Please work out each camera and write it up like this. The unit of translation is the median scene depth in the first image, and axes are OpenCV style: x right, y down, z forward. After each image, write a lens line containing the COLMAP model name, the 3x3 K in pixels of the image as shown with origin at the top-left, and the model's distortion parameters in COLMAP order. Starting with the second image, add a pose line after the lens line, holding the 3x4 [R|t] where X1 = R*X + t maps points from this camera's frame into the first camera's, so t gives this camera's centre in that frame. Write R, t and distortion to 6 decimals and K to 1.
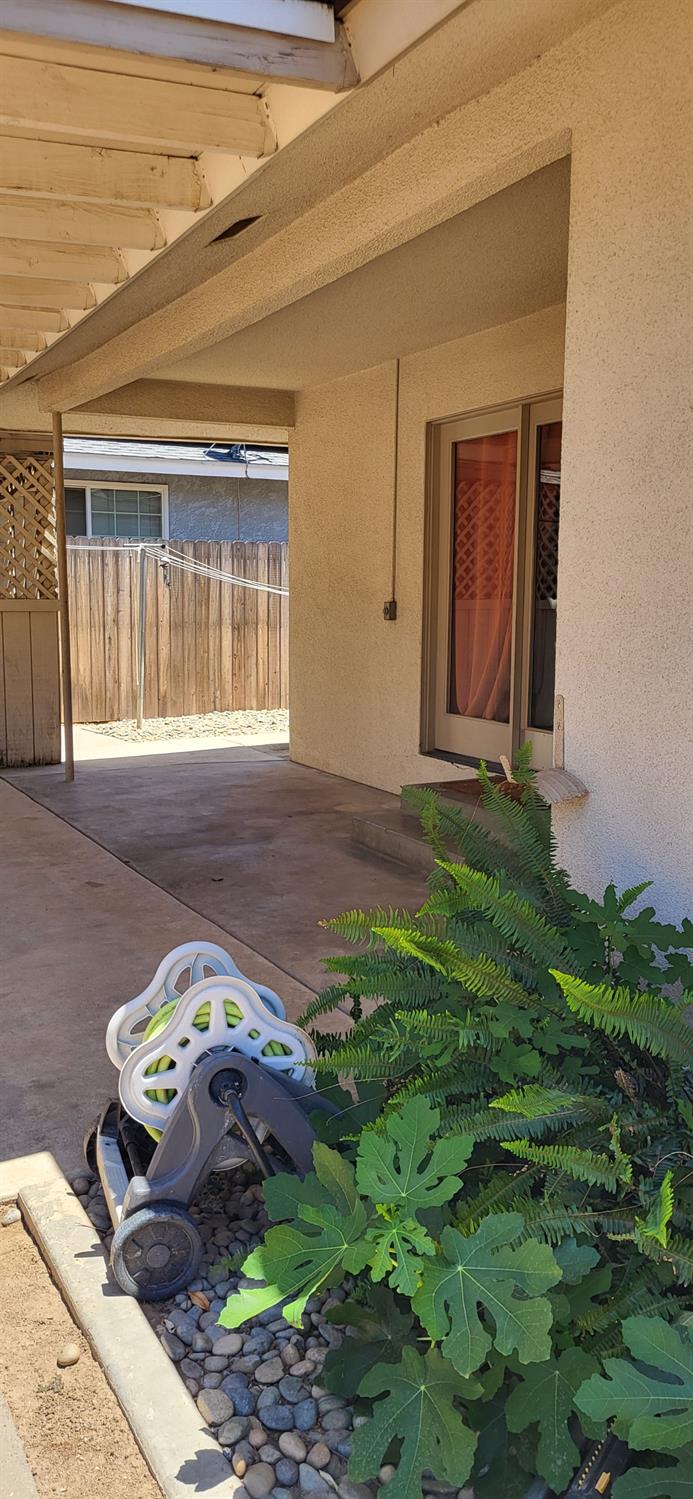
lens RADIAL K [[1139.8, 0, 340.2], [0, 1139.8, 759.8], [0, 0, 1]] dist [0.028604, -0.001098]
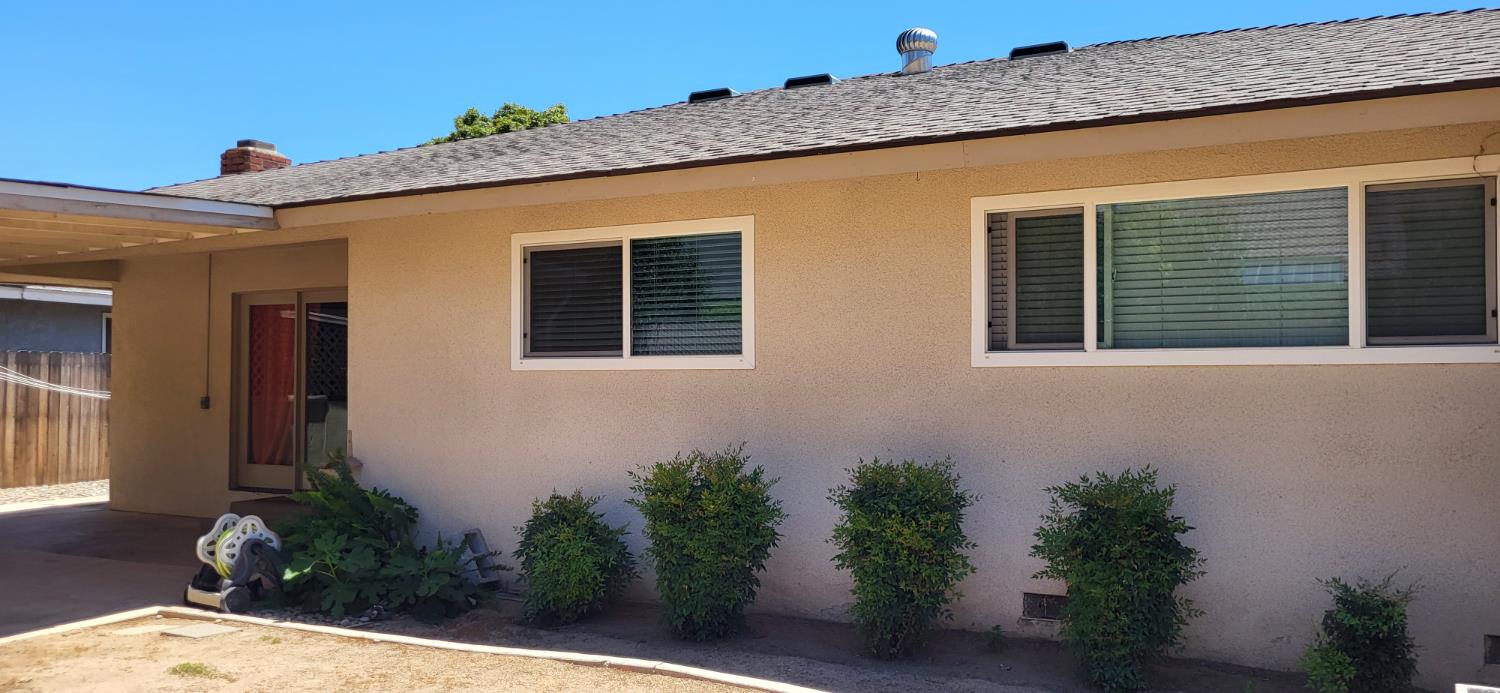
lens RADIAL K [[1140.6, 0, 745.6], [0, 1140.6, 357.4], [0, 0, 1]] dist [0.028604, -0.001098]
pose [[0.824179, 0.015475, 0.566118, -0.266879], [0.082353, 0.985726, -0.146839, 0.116060], [-0.560310, 0.167643, 0.811140, -0.818521]]
